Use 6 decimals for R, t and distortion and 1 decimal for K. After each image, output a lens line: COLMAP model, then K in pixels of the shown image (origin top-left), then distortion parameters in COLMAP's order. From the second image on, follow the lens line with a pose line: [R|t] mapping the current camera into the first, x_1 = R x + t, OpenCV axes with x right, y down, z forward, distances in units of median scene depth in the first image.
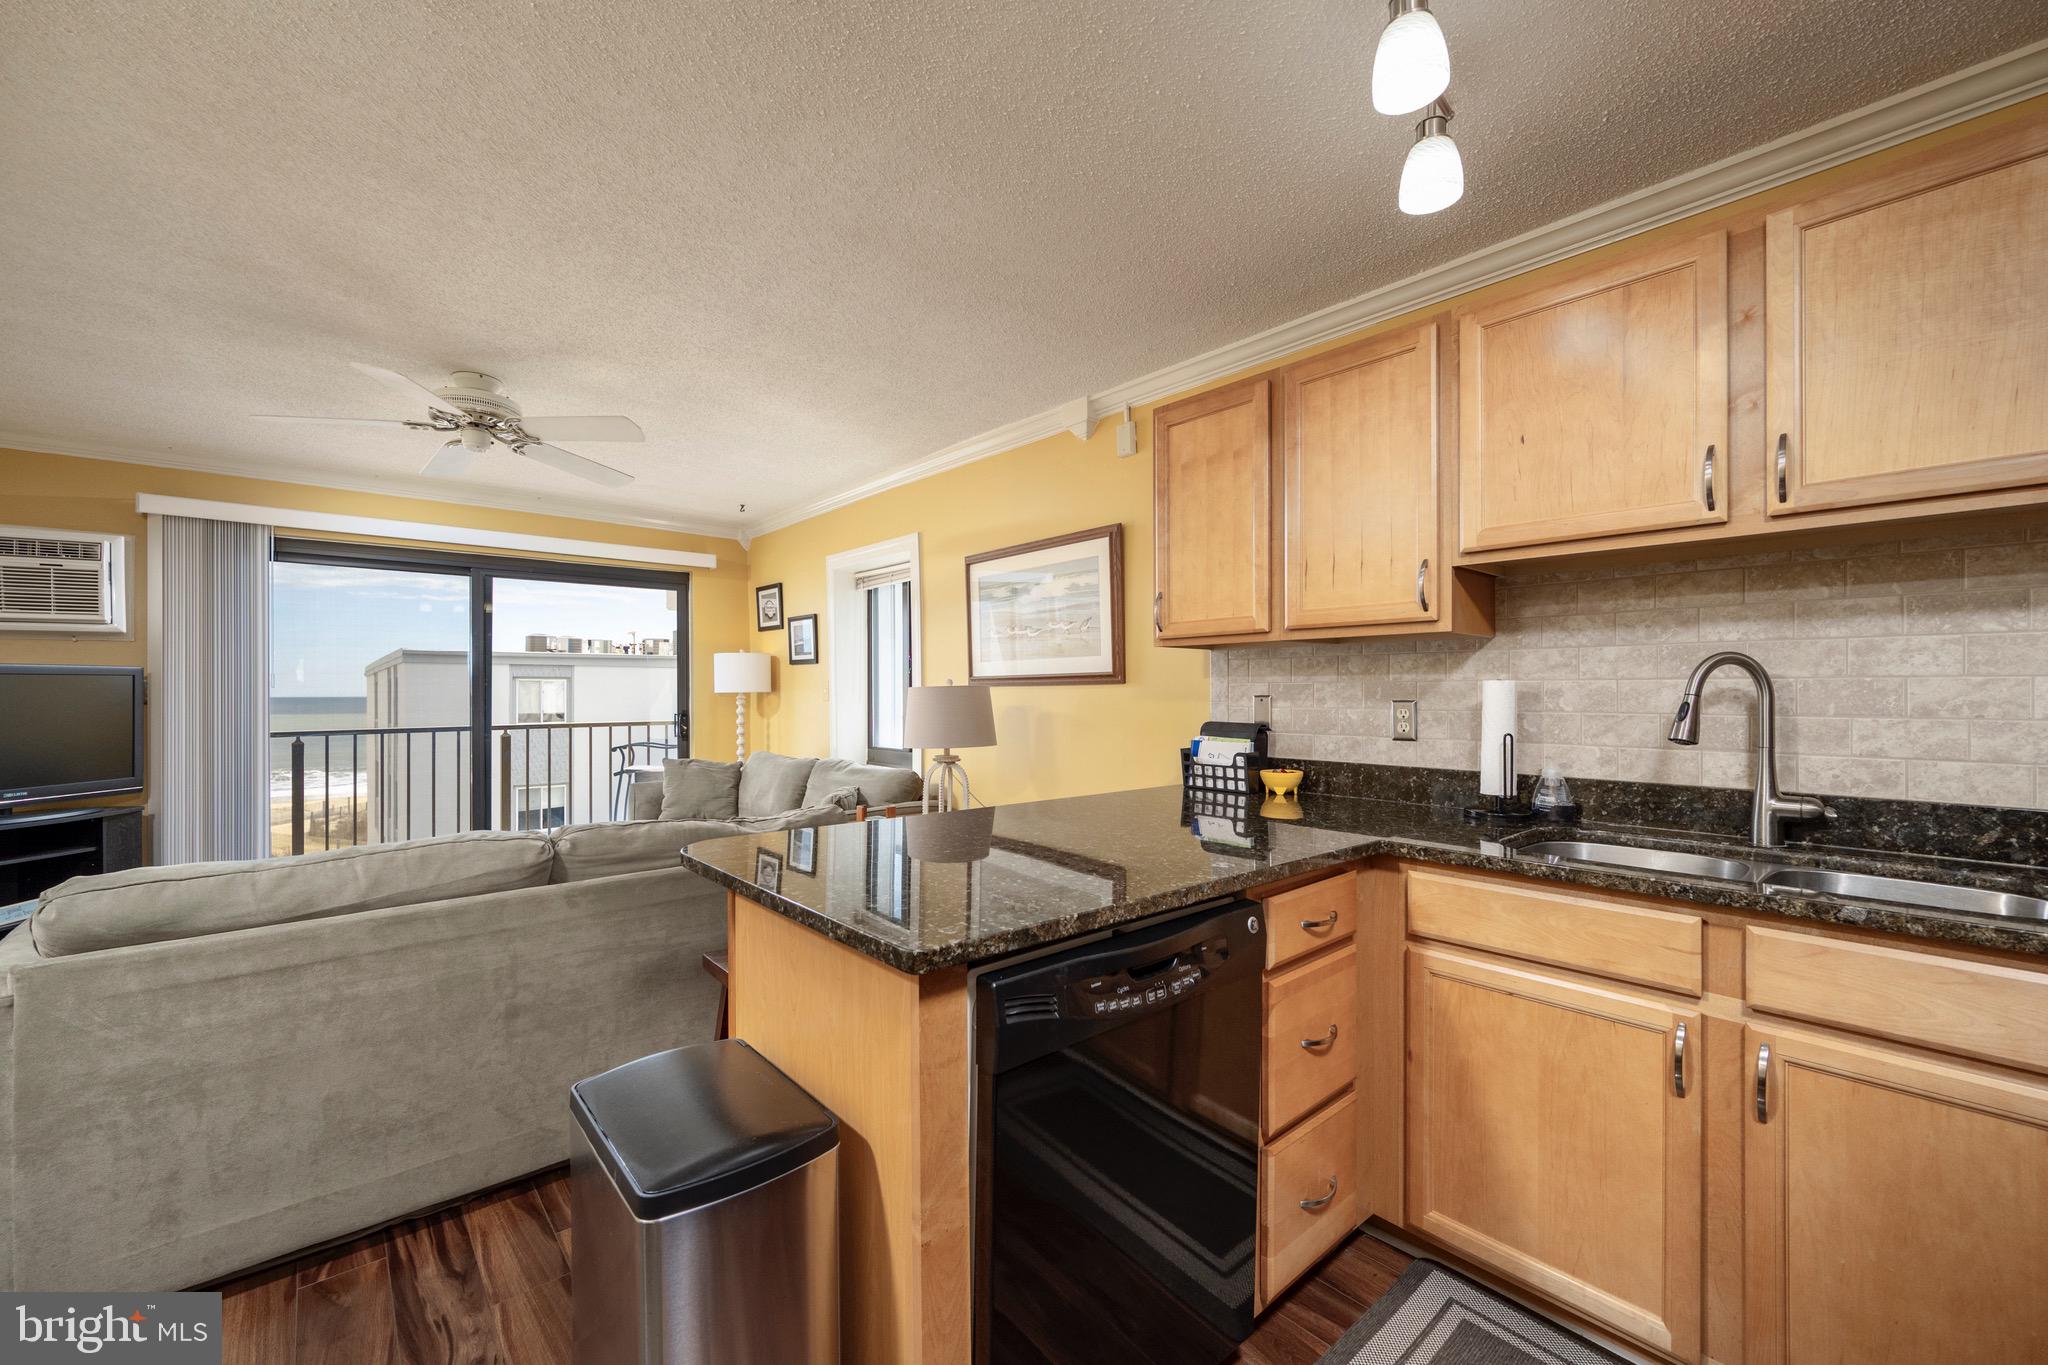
lens RADIAL K [[837.0, 0, 1022.9], [0, 837.0, 691.7], [0, 0, 1]] dist [0.001332, 0.000046]
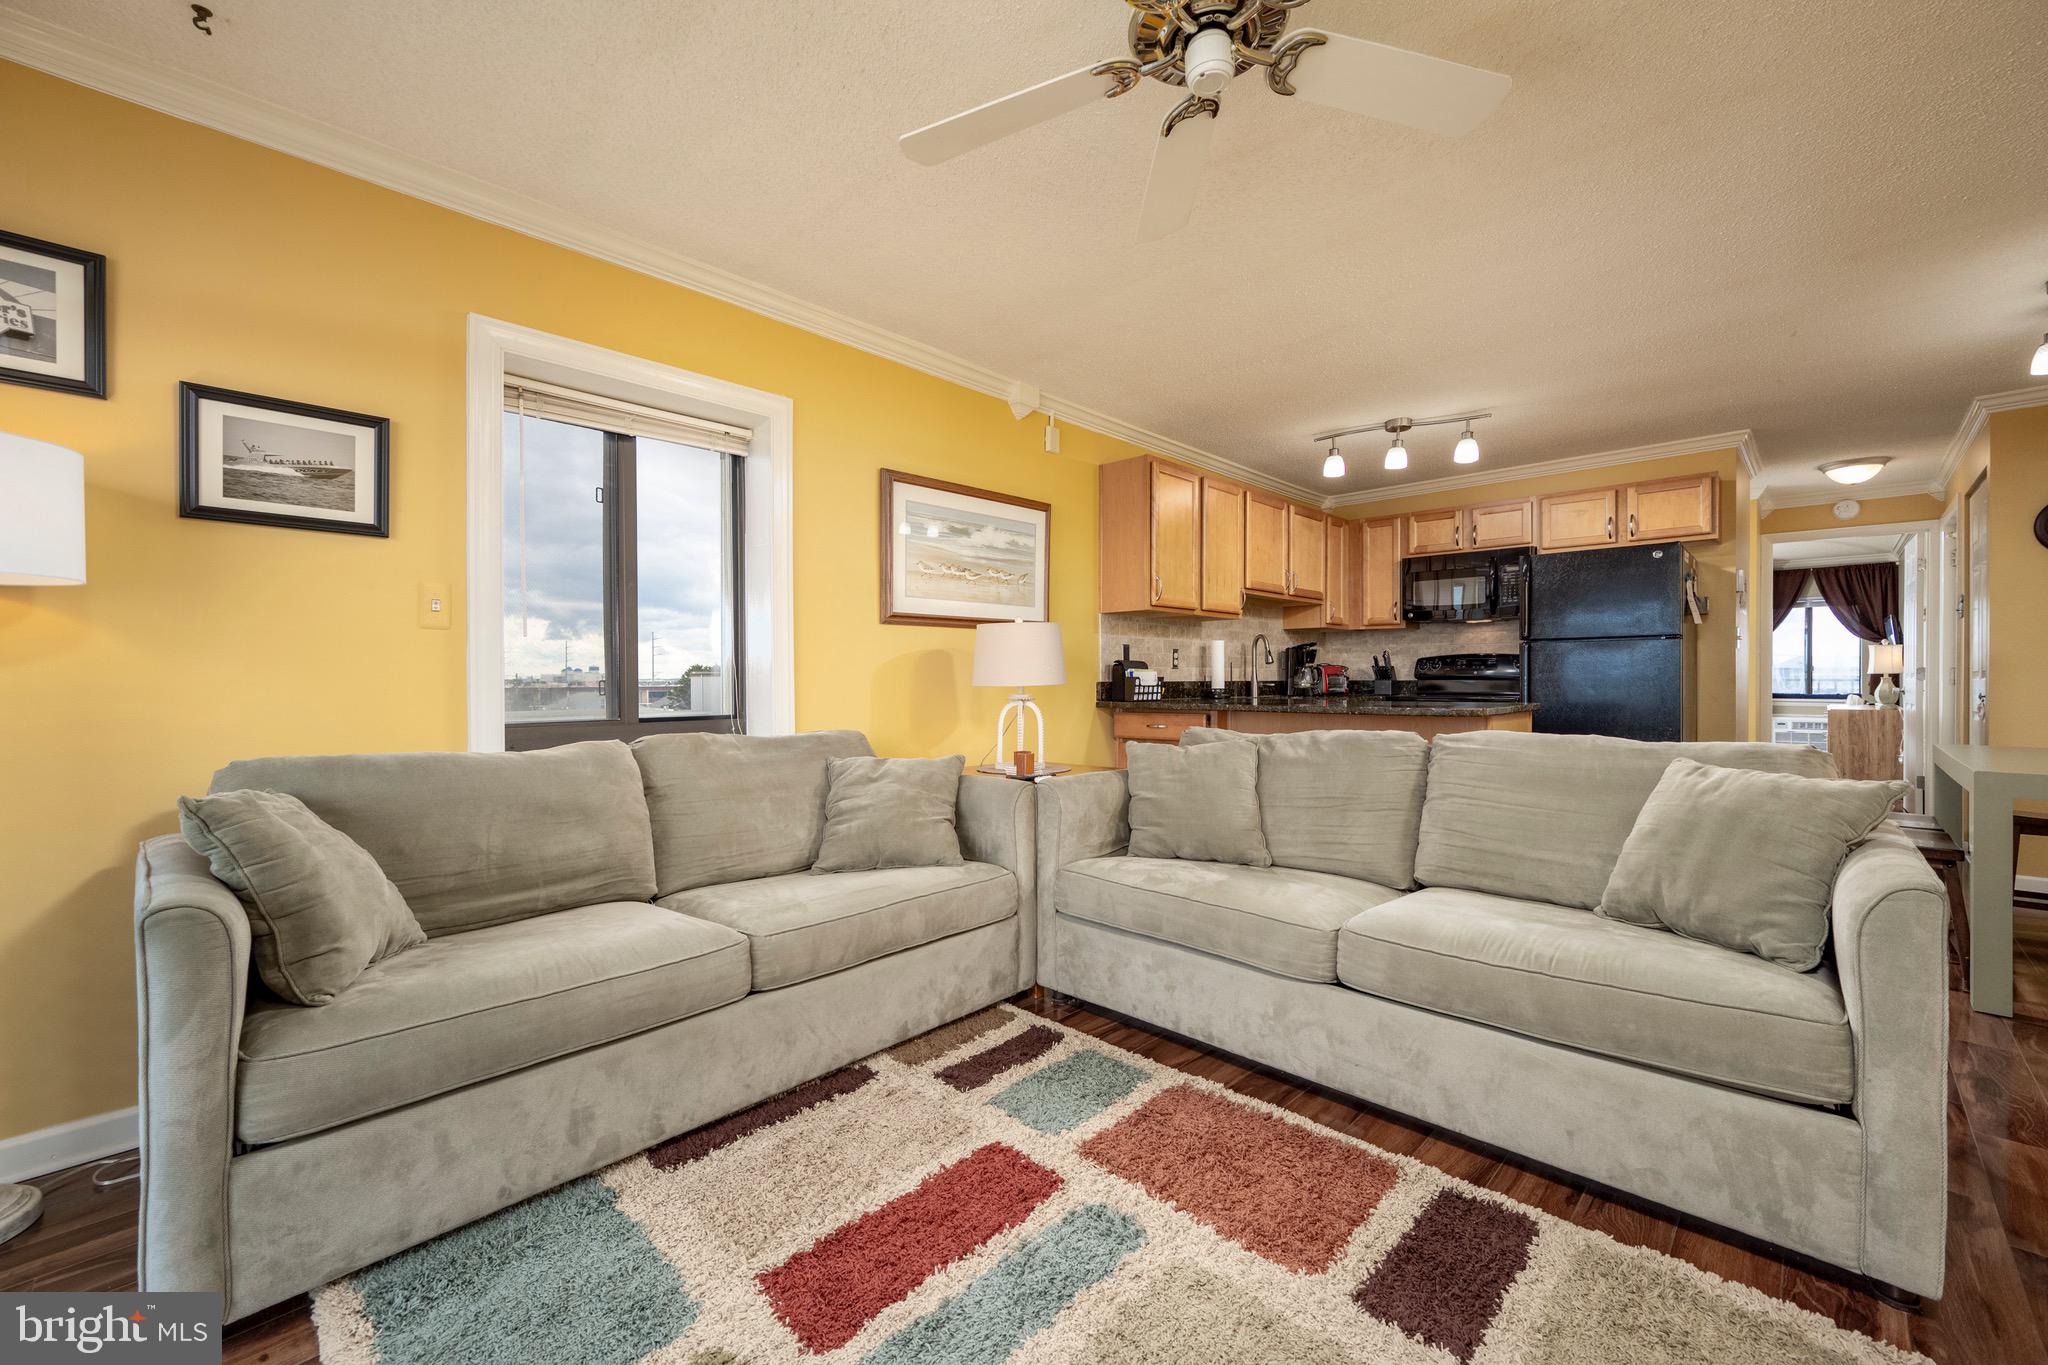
lens RADIAL K [[826.1, 0, 1050.2], [0, 826.1, 679.3], [0, 0, 1]] dist [0.001615, 0.000357]
pose [[-0.117211, 0.000107, 0.993107, -1.335265], [0.003062, 0.999995, 0.000254, 0.073678], [-0.993102, 0.003071, -0.117211, 1.368682]]
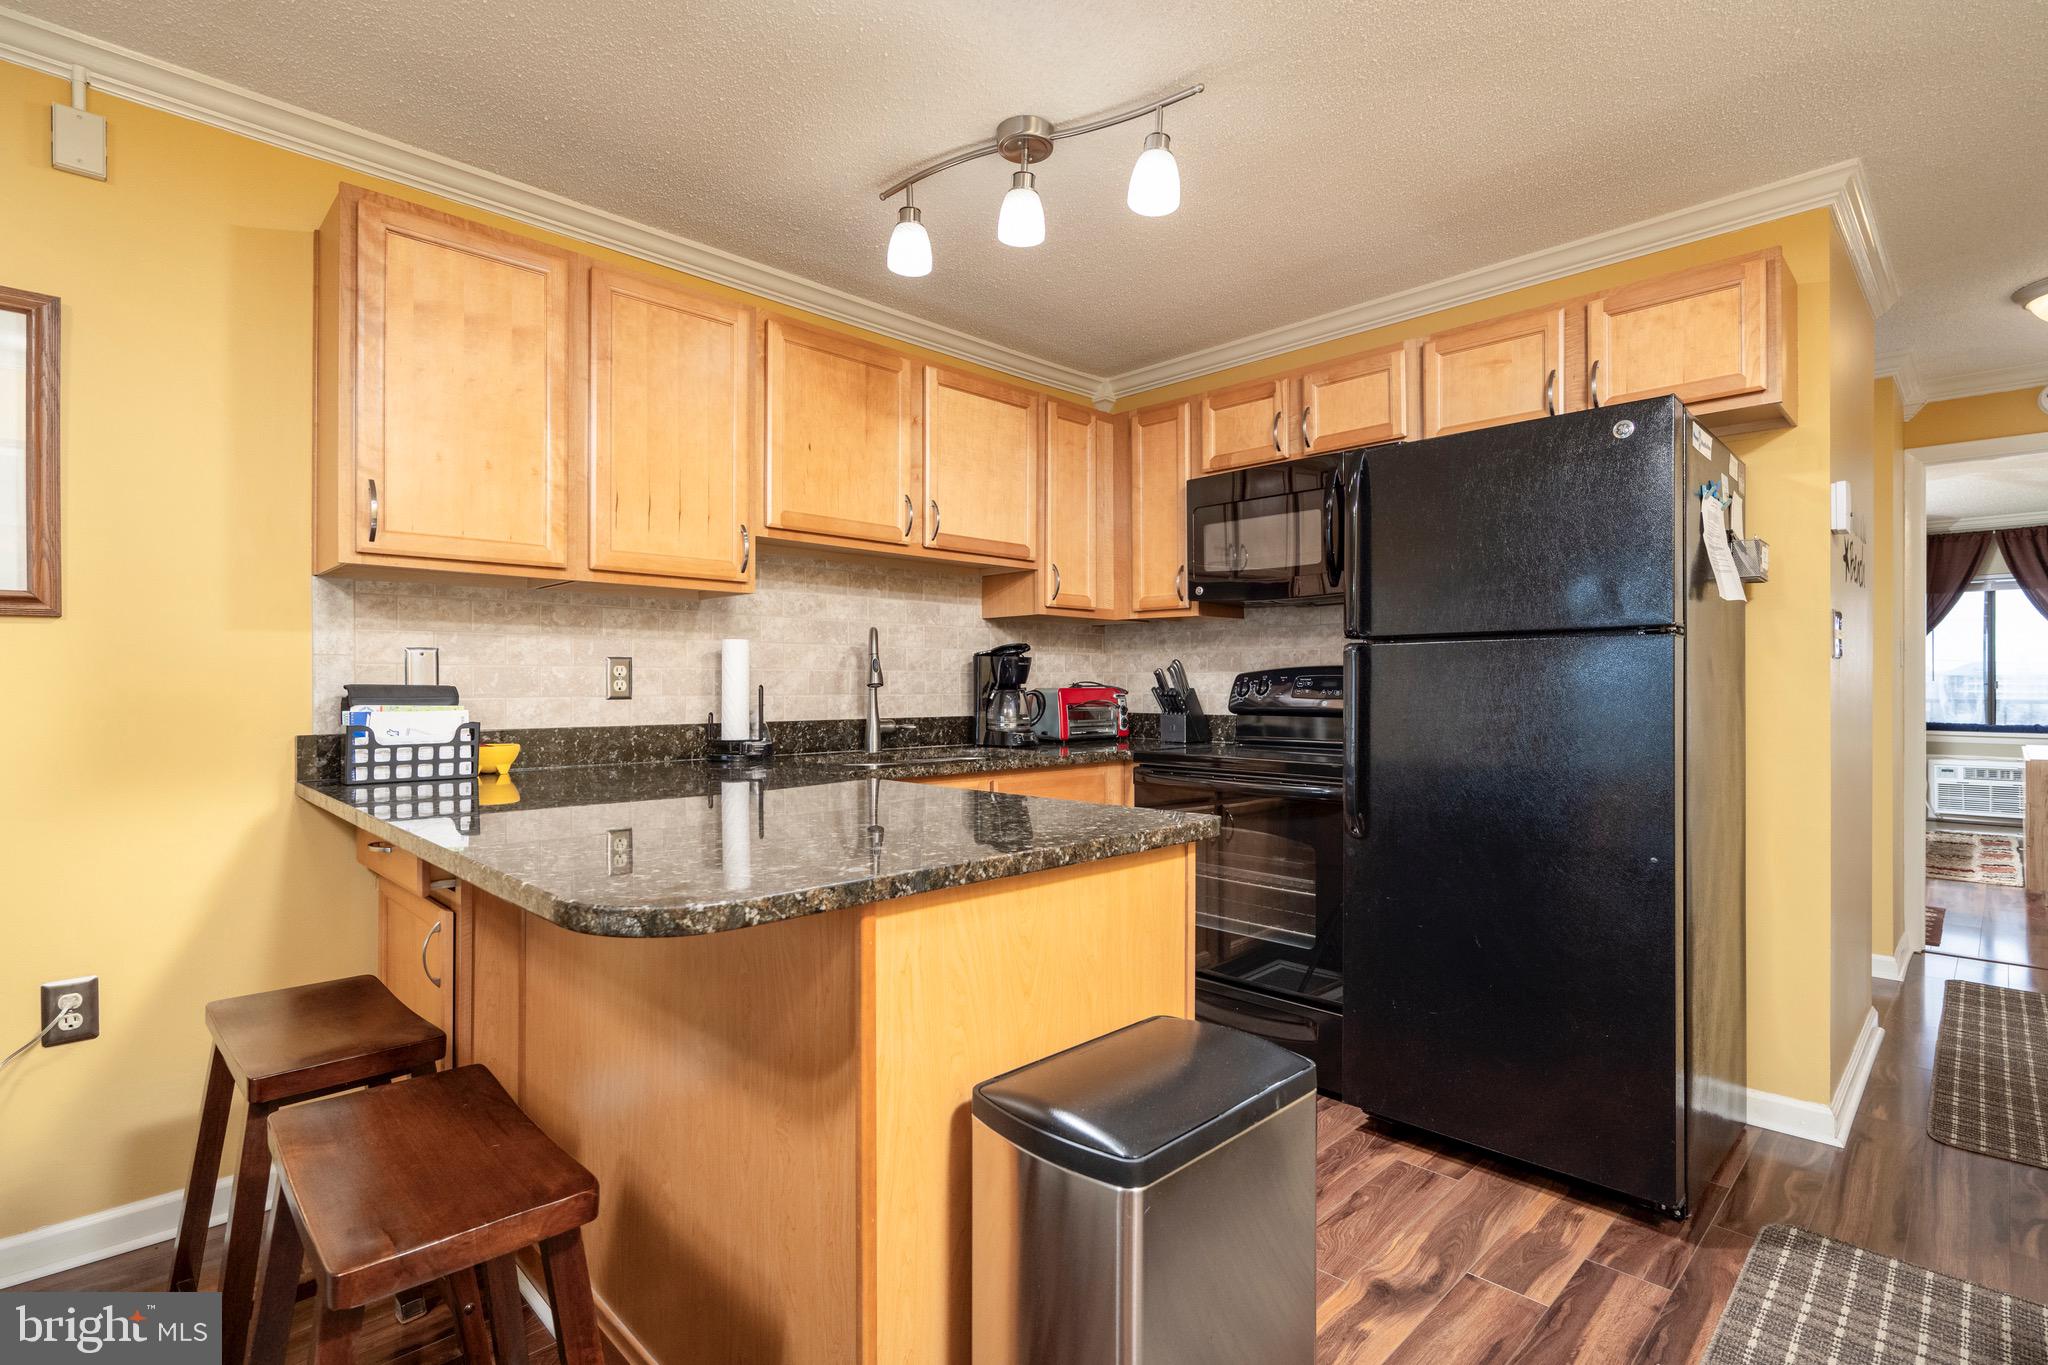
lens RADIAL K [[964.3, 0, 1053.0], [0, 964.3, 679.9], [0, 0, 1]] dist [-0.001615, -0.000348]
pose [[-0.089824, 0.006501, 0.995936, -0.610008], [0.000461, 0.999979, -0.006486, 0.039177], [-0.995958, -0.000123, -0.089825, 0.541835]]
